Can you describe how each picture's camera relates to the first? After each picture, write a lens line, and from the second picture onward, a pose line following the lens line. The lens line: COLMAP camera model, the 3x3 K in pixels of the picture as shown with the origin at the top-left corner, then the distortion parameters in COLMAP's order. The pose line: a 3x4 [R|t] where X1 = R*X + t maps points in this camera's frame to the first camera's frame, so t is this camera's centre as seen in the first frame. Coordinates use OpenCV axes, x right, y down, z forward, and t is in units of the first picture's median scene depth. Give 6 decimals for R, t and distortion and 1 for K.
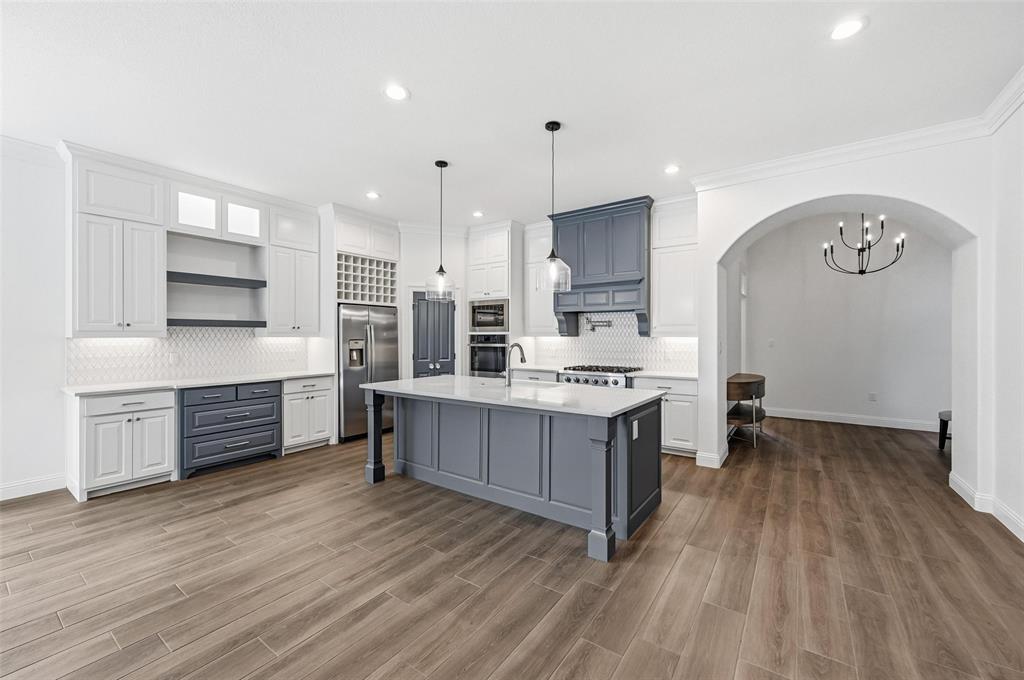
lens RADIAL K [[407.7, 0, 516.2], [0, 407.7, 336.5], [0, 0, 1]] dist [-0.000002, -0.000027]
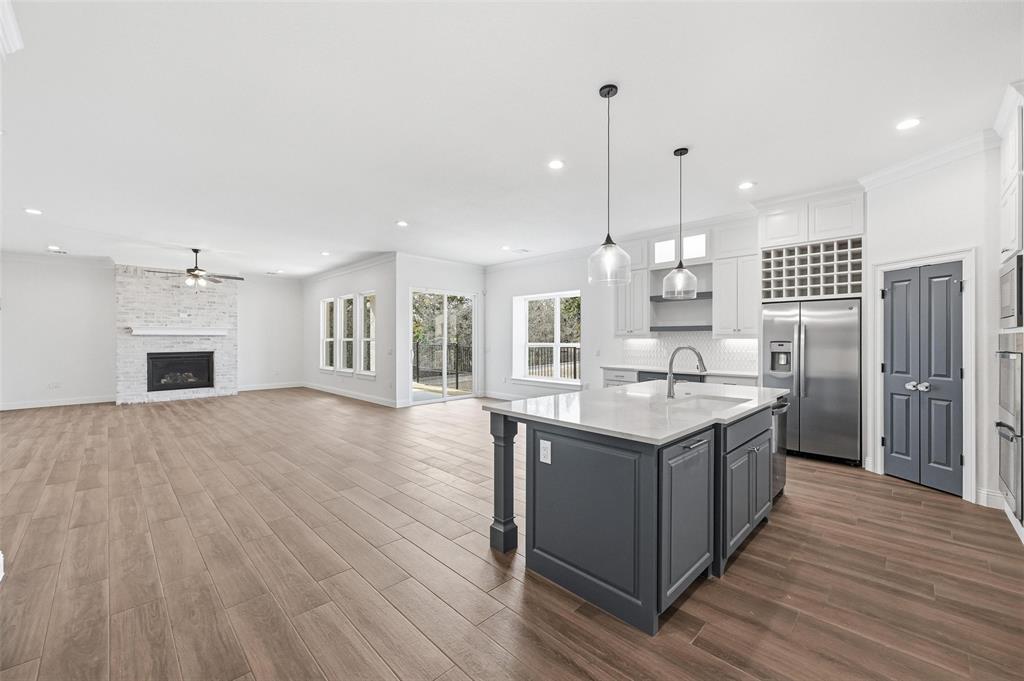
lens RADIAL K [[407.7, 0, 516.2], [0, 407.7, 337.0], [0, 0, 1]] dist [-0.000002, -0.000027]
pose [[-0.169223, -0.003673, -0.985571, 0.710622], [-0.002508, 0.999991, -0.003296, 0.001644], [0.985575, 0.001914, -0.169231, 0.694851]]
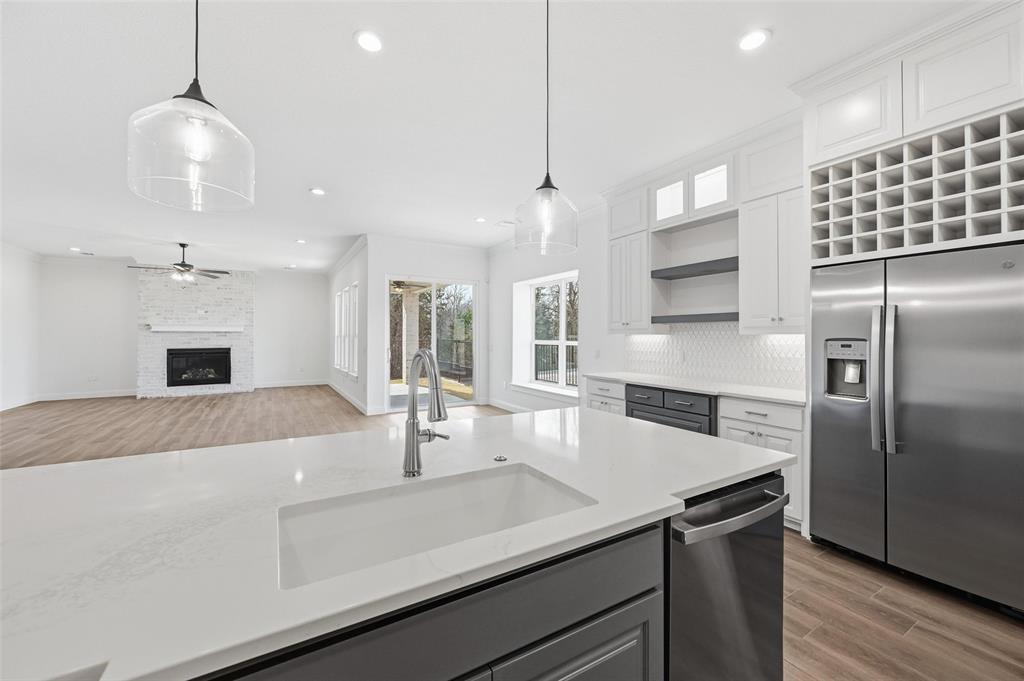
lens RADIAL K [[410.8, 0, 515.3], [0, 410.8, 329.1], [0, 0, 1]] dist [-0.001971, -0.000217]
pose [[-0.410239, -0.014806, -0.911858, 0.223974], [-0.002584, 0.999883, -0.015073, 0.004301], [0.911975, -0.003827, -0.410229, 1.020471]]
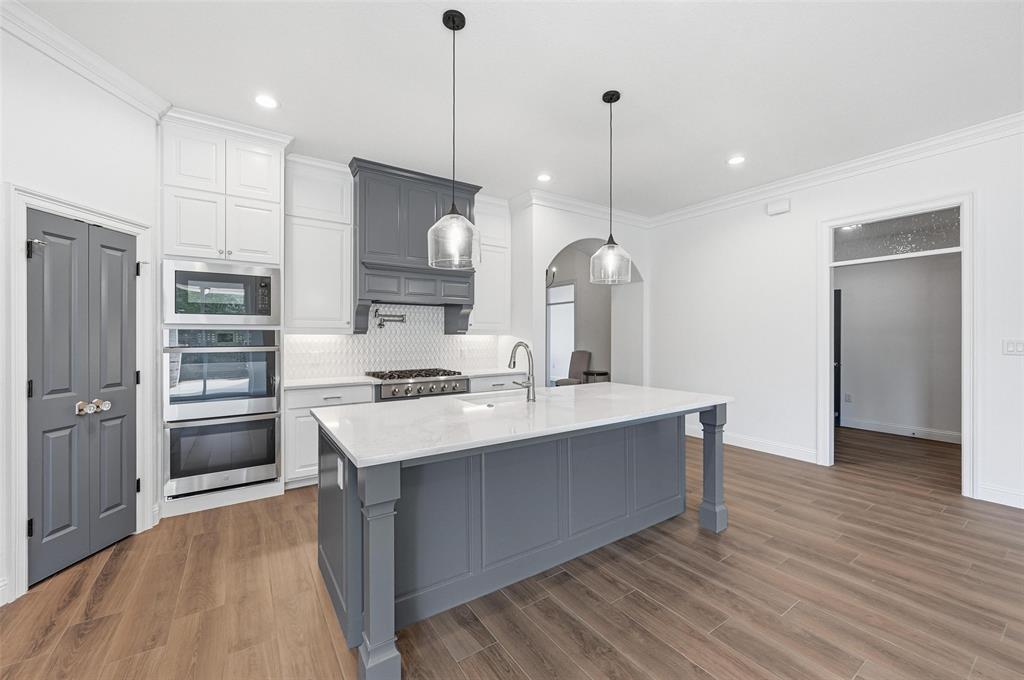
lens RADIAL K [[407.7, 0, 516.2], [0, 407.7, 336.5], [0, 0, 1]] dist [-0.000002, -0.000027]
pose [[0.351647, -0.004300, 0.936123, -0.593927], [0.001856, 0.999991, 0.003896, 0.003232], [-0.936131, 0.000368, 0.351652, 0.639843]]
